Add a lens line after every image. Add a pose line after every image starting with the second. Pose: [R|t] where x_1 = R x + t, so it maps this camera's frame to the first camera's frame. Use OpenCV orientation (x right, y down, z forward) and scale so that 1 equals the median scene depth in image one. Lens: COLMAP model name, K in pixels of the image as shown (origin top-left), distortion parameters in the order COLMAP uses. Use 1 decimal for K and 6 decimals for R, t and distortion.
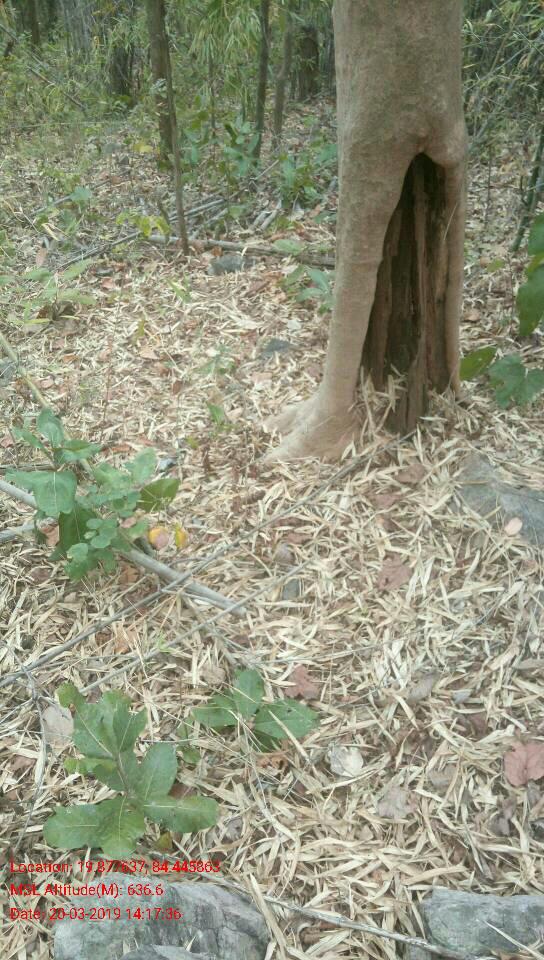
lens RADIAL K [[744.3, 0, 266.9], [0, 744.3, 480.1], [0, 0, 1]] dist [0.091976, -0.130136]
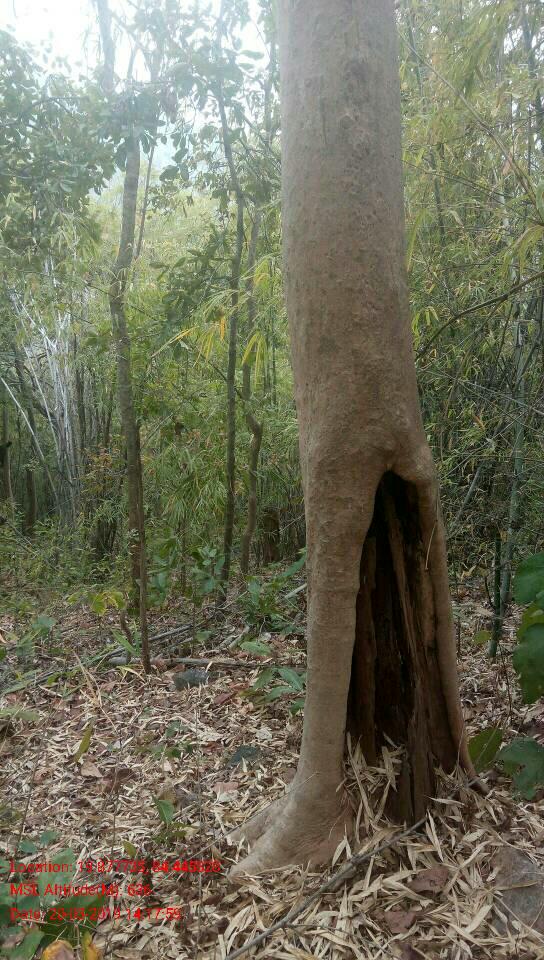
lens RADIAL K [[744.3, 0, 266.9], [0, 744.3, 480.1], [0, 0, 1]] dist [0.091976, -0.130136]
pose [[0.999044, -0.005181, 0.043416, 0.005381], [0.029088, 0.820104, -0.571475, 0.085577], [-0.032645, 0.572191, 0.819470, 0.178378]]
